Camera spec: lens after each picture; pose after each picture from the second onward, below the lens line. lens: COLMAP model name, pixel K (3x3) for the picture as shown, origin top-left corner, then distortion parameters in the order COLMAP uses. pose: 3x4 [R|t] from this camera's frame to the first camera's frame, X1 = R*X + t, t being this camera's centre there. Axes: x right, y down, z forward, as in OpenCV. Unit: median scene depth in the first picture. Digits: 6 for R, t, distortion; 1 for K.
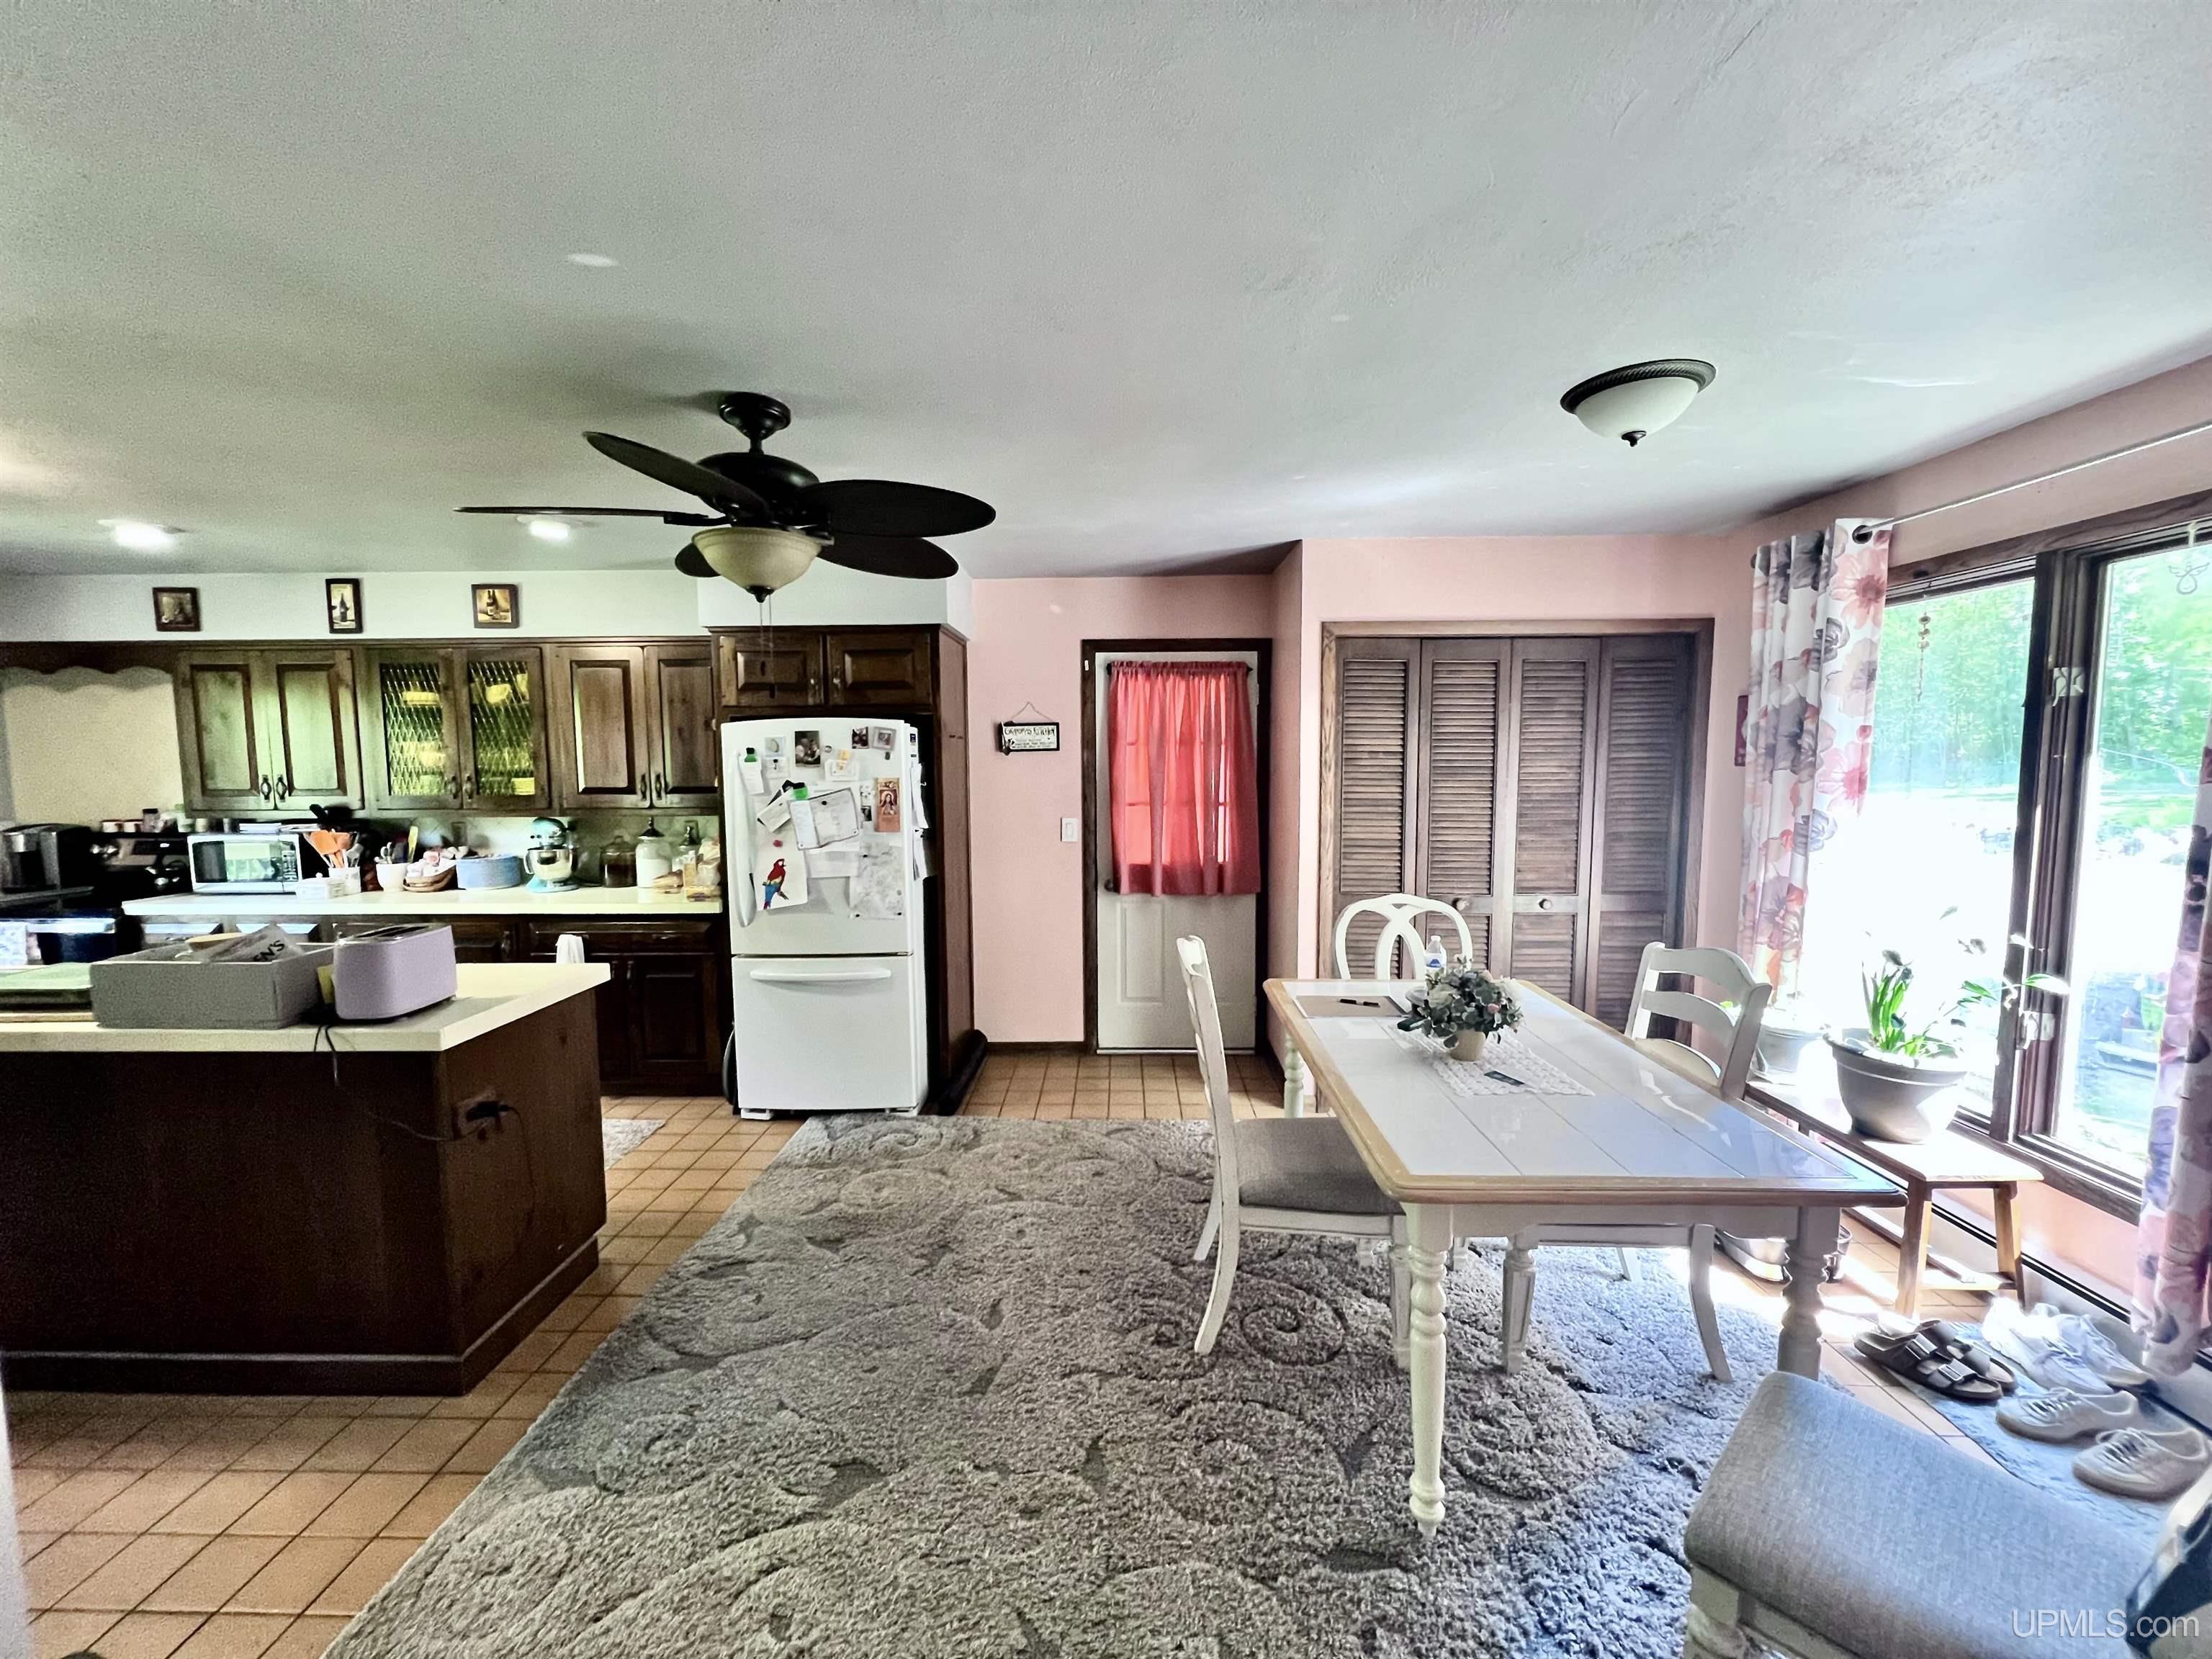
lens RADIAL K [[882.3, 0, 1091.8], [0, 882.3, 841.6], [0, 0, 1]] dist [-0.002564, -0.001239]
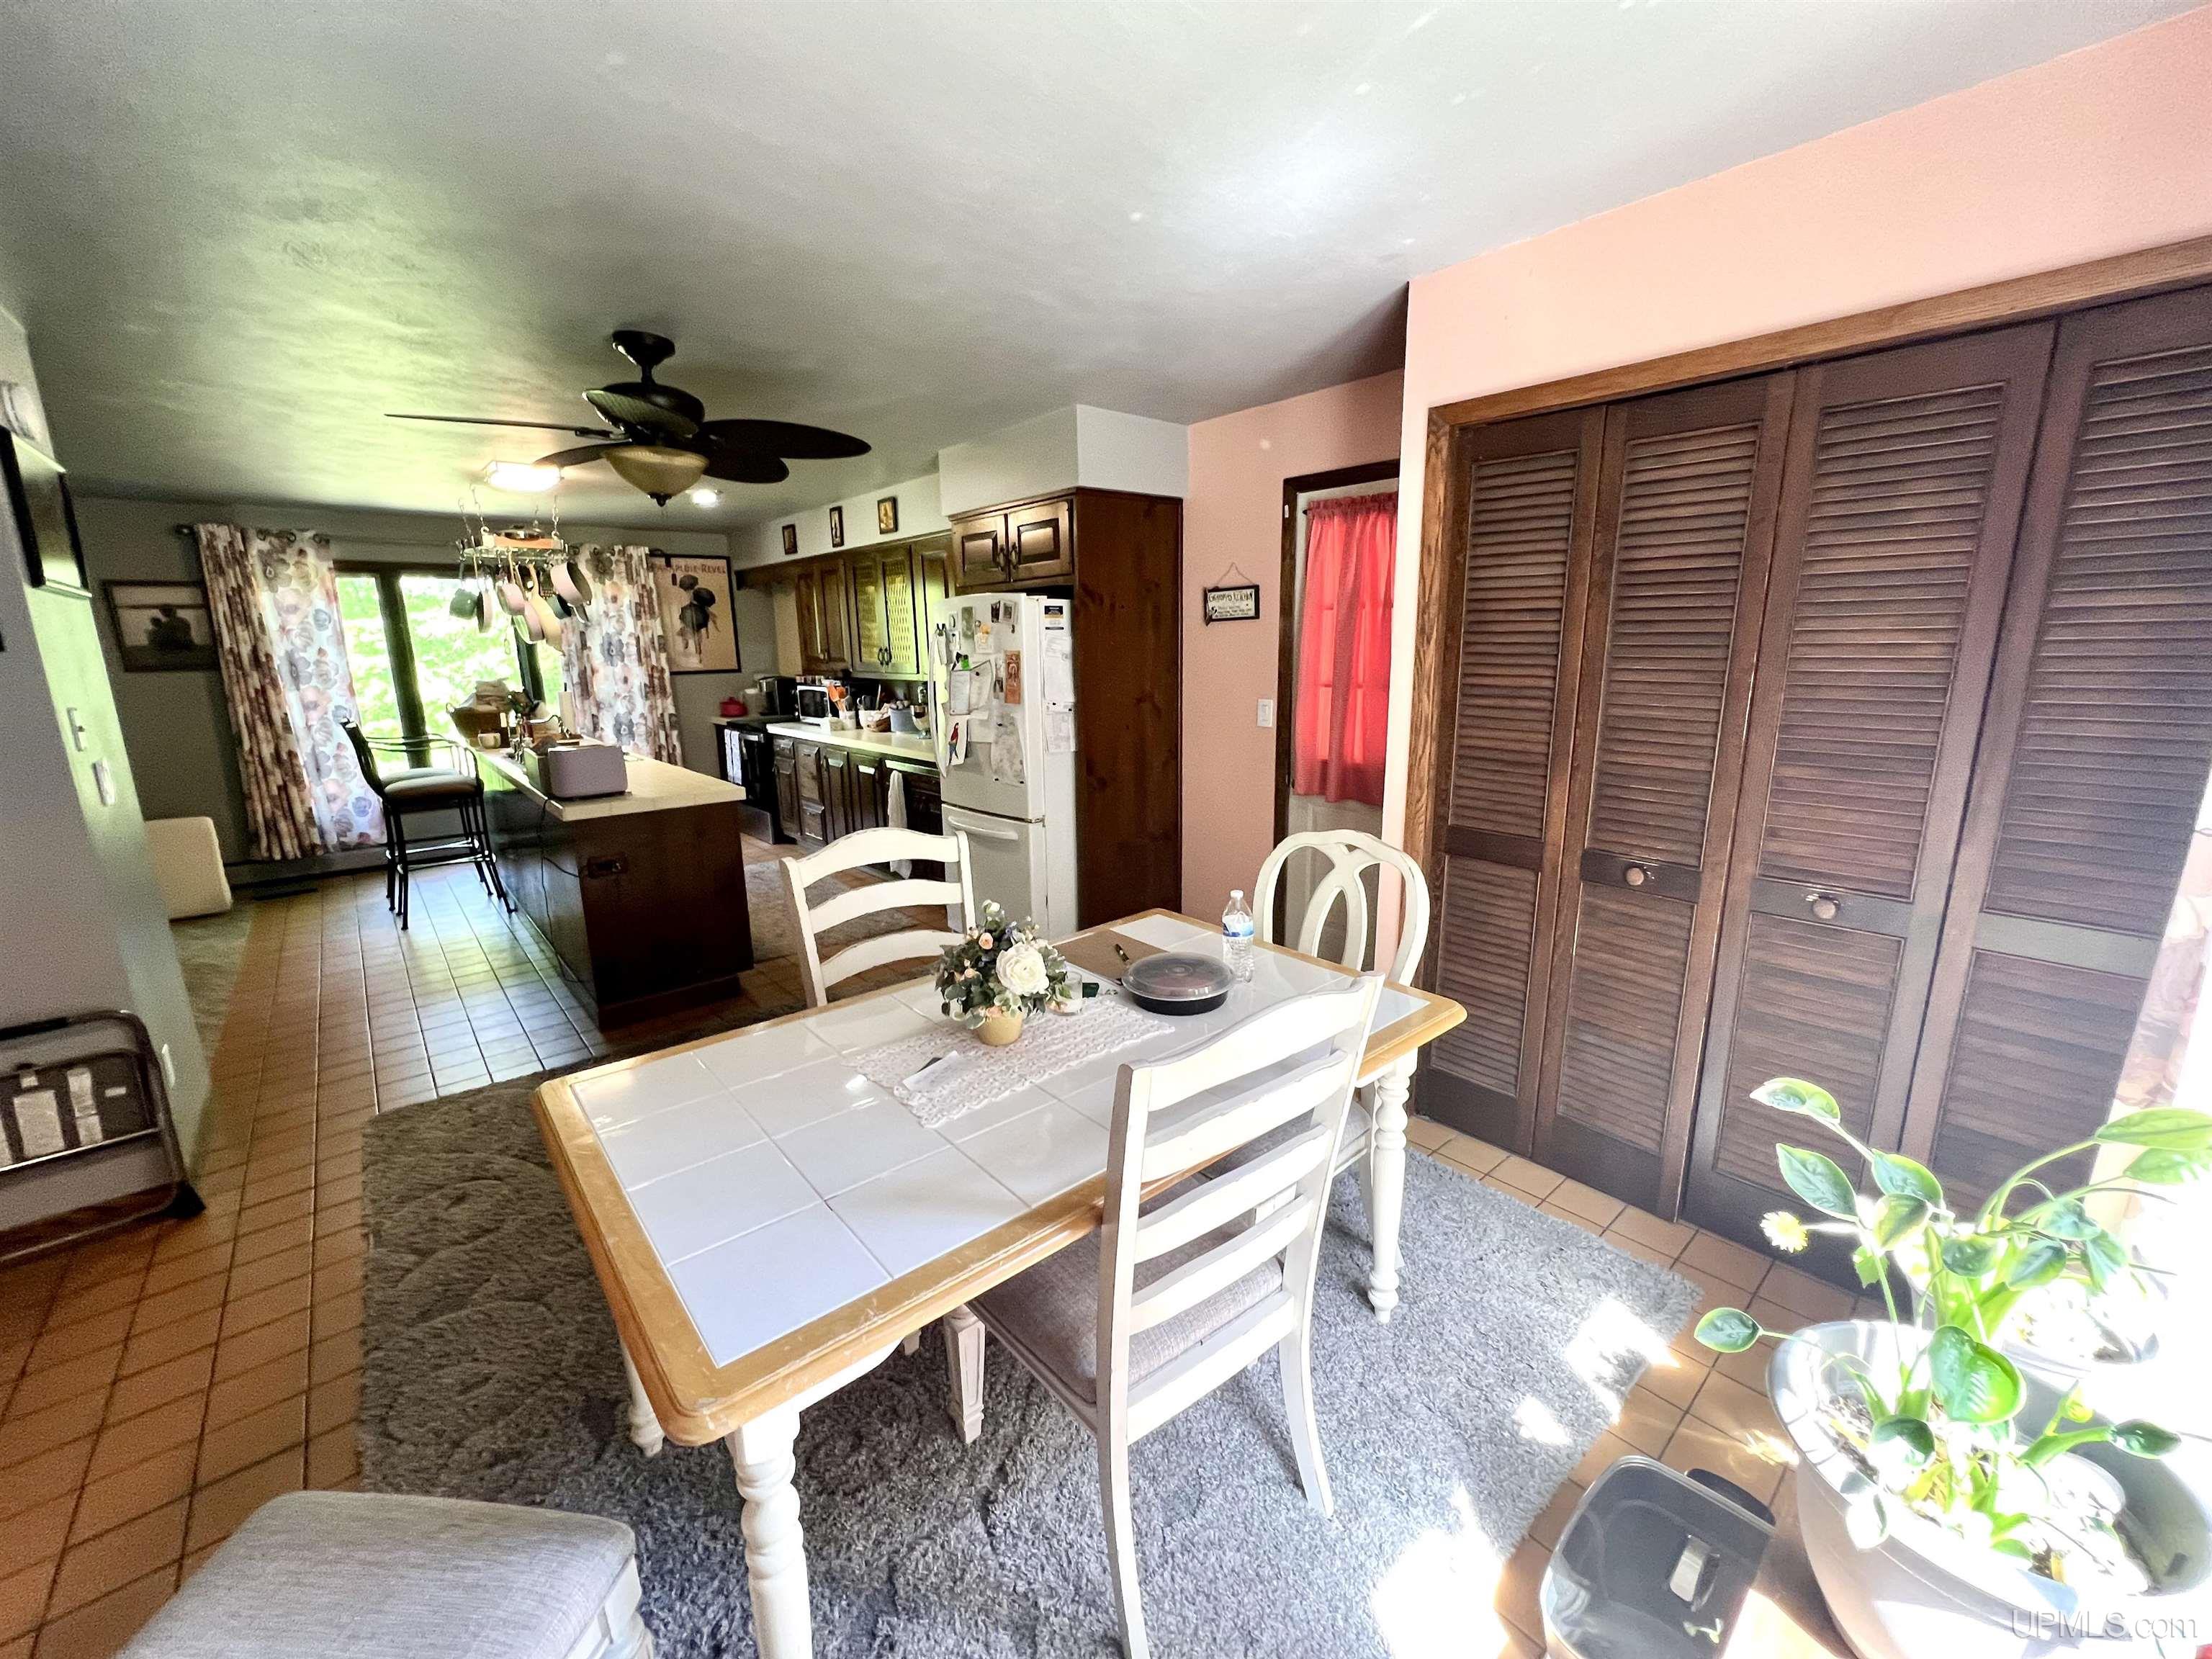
lens RADIAL K [[882.3, 0, 1101.2], [0, 882.3, 835.0], [0, 0, 1]] dist [-0.002564, -0.001239]
pose [[0.668346, 0.155407, -0.727435, 0.600806], [-0.056036, 0.985672, 0.159092, -0.027809], [0.741736, -0.065566, 0.667479, 0.352846]]
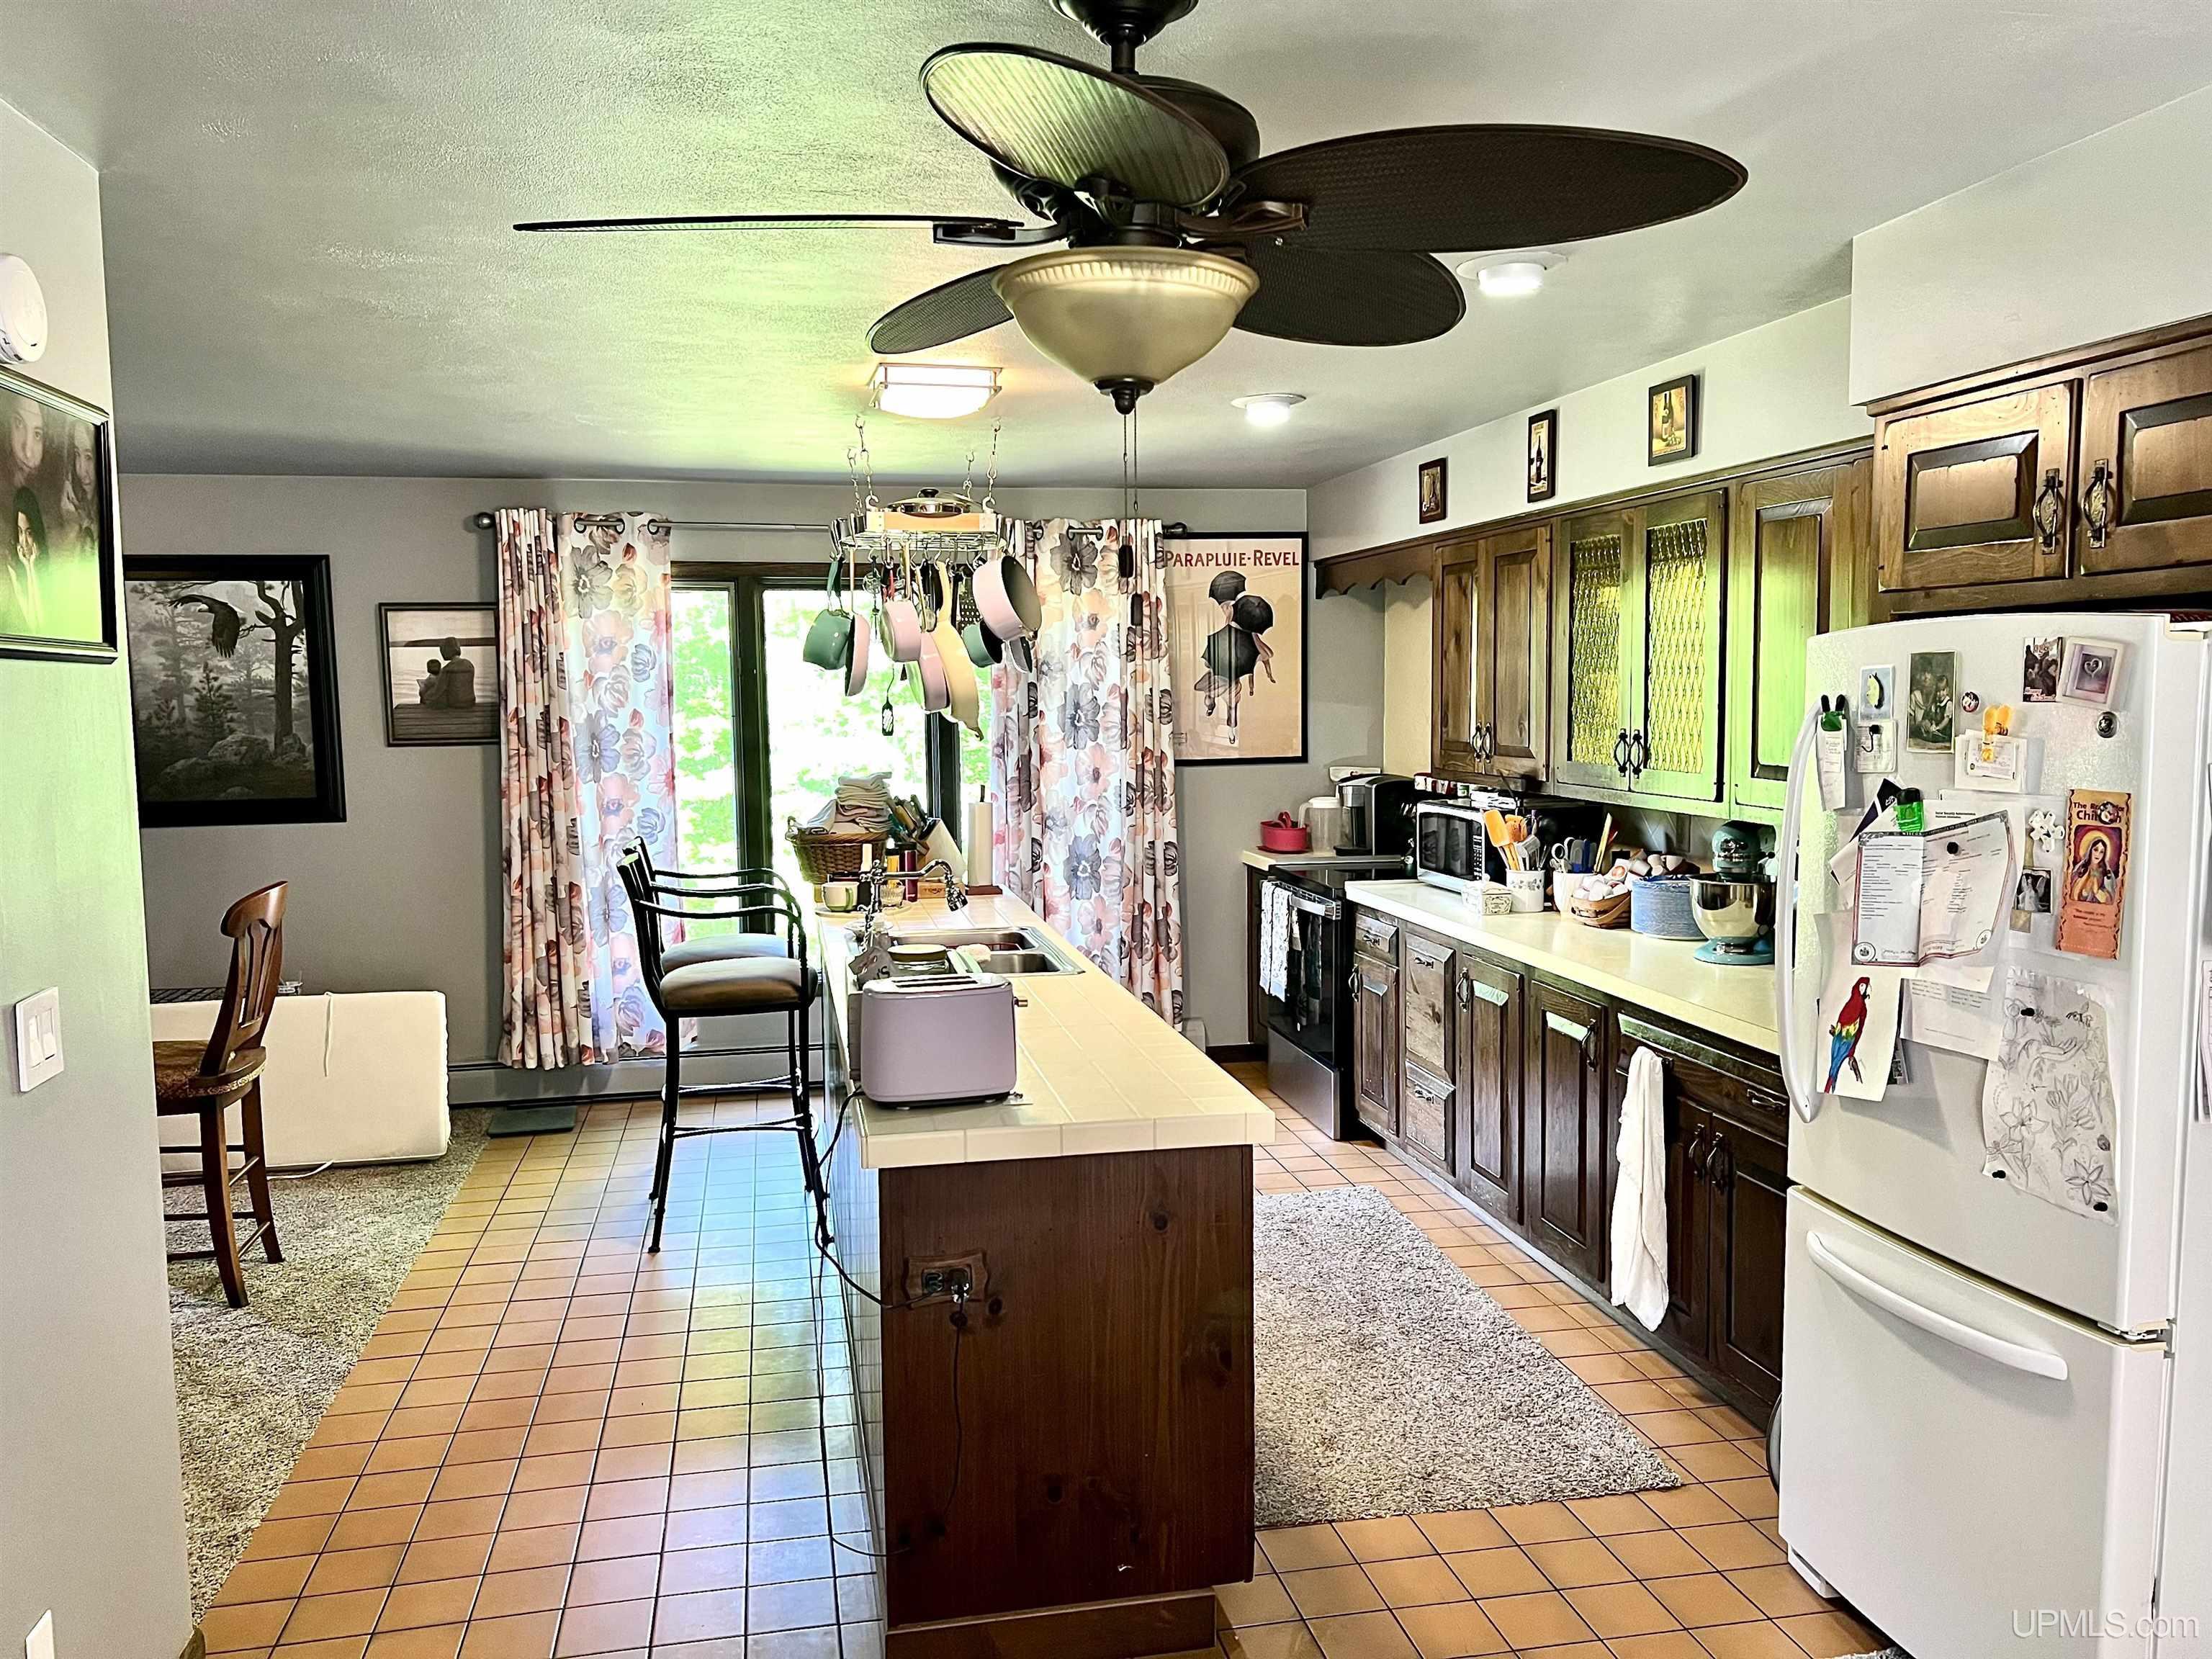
lens RADIAL K [[1662.4, 0, 1111.2], [0, 1662.4, 847.3], [0, 0, 1]] dist [0.044469, -0.033859]
pose [[0.224763, 0.099059, -0.969365, 0.282410], [-0.079747, 0.993352, 0.083020, -0.070849], [0.971145, 0.058644, 0.231168, 0.475902]]
